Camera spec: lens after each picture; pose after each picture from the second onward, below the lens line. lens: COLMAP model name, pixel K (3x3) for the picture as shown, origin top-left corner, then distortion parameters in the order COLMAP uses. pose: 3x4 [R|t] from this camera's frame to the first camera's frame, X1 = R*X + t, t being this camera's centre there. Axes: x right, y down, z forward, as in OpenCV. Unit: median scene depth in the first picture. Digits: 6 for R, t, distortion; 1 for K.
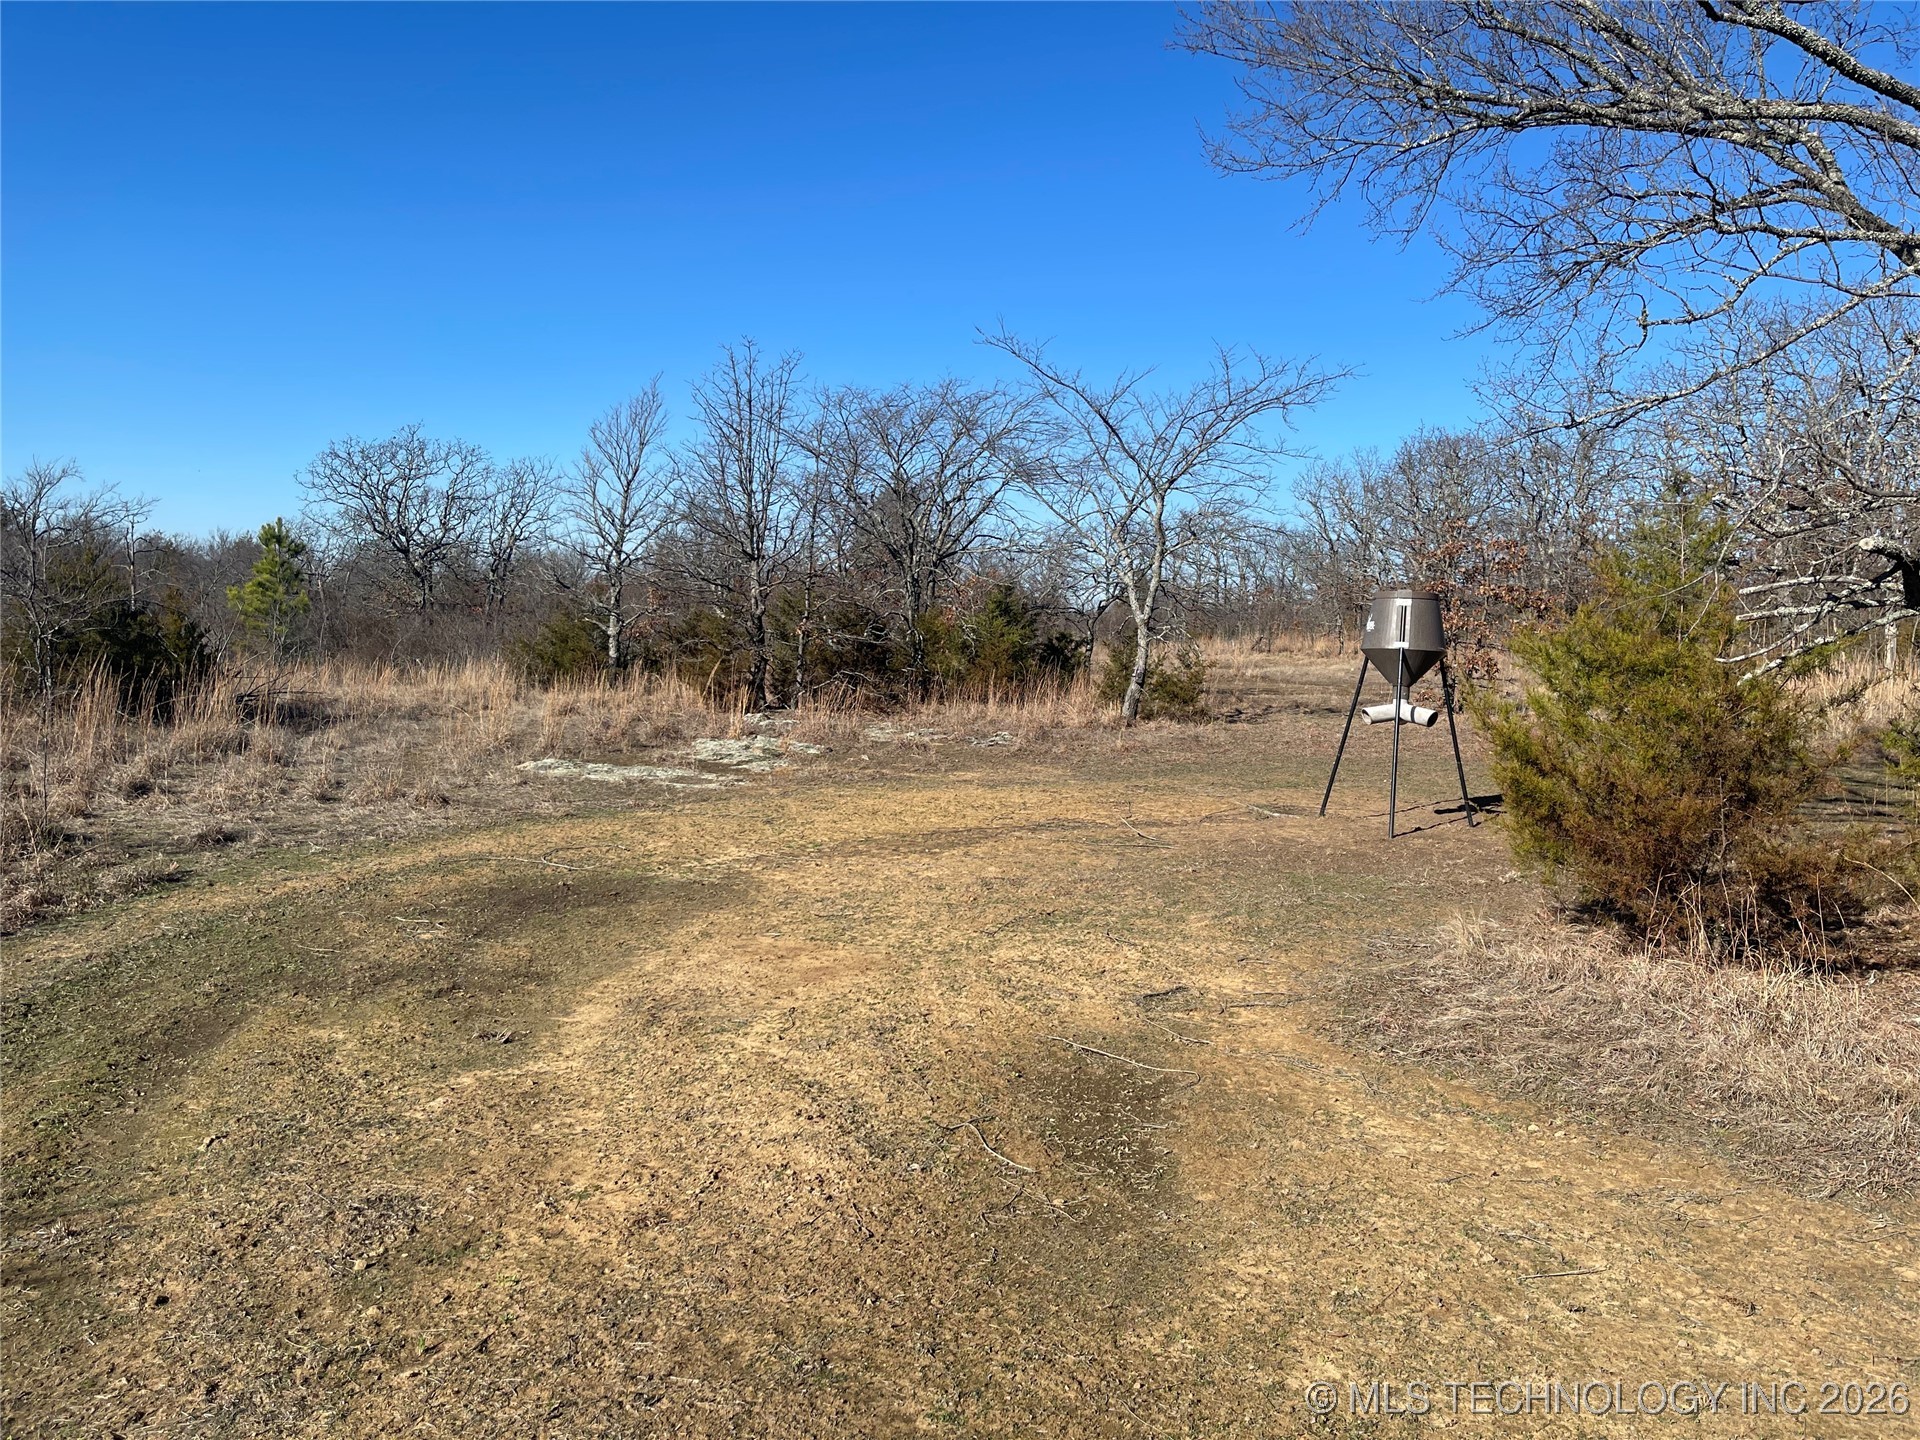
lens RADIAL K [[1455.7, 0, 952.4], [0, 1455.7, 714.6], [0, 0, 1]] dist [0.081408, -0.126227]
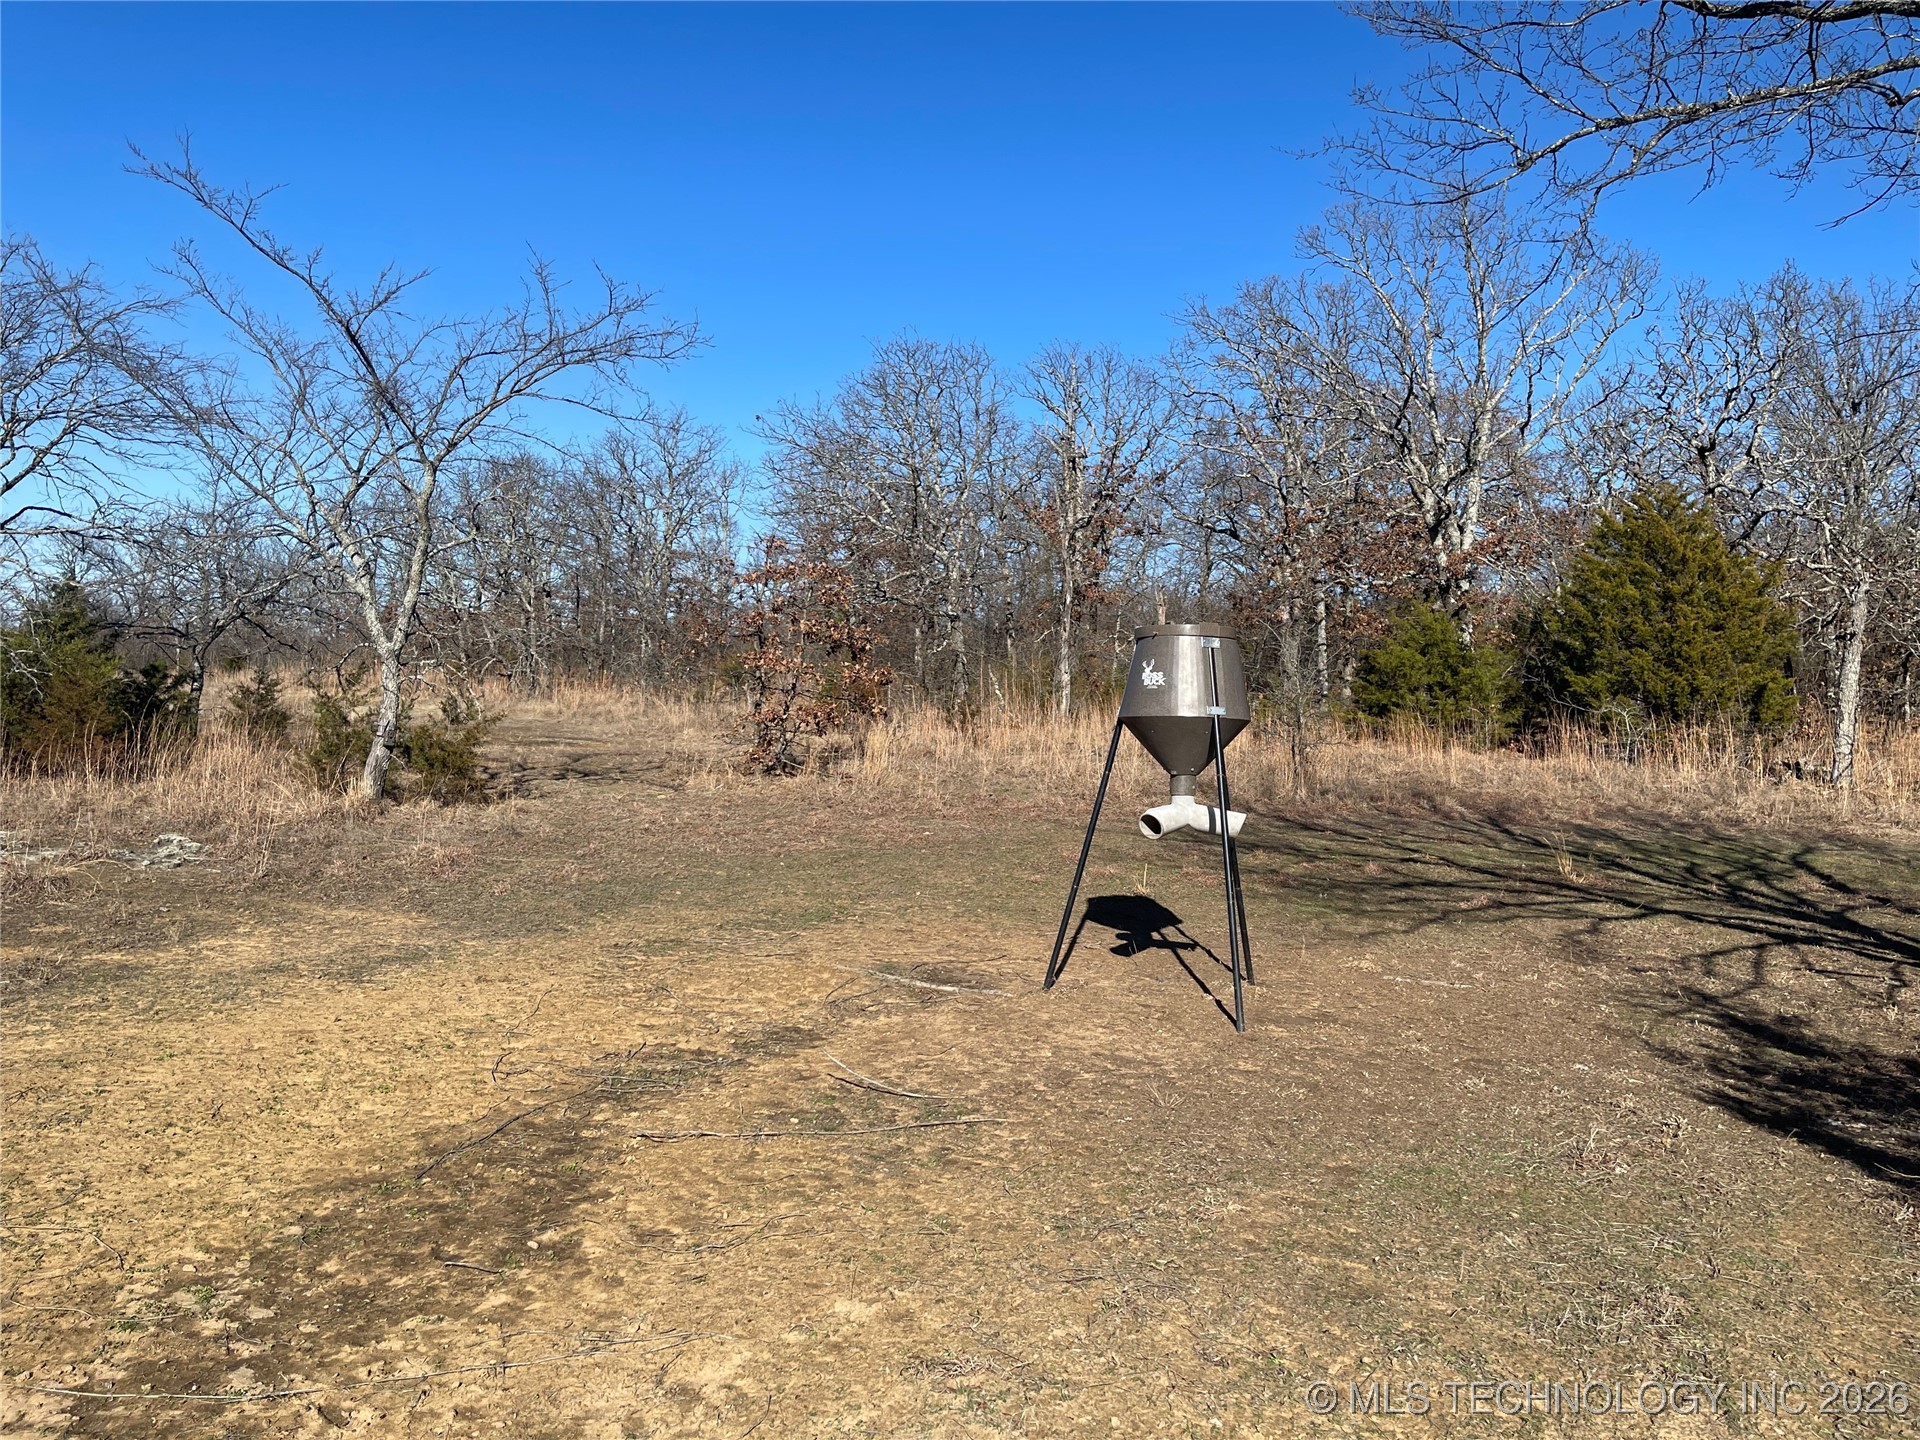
lens RADIAL K [[1455.7, 0, 952.4], [0, 1455.7, 714.6], [0, 0, 1]] dist [0.081408, -0.126227]
pose [[0.776581, -0.003981, 0.630004, -0.091618], [0.017783, 0.999720, -0.015603, -0.021040], [-0.629766, 0.023321, 0.776435, 0.323234]]
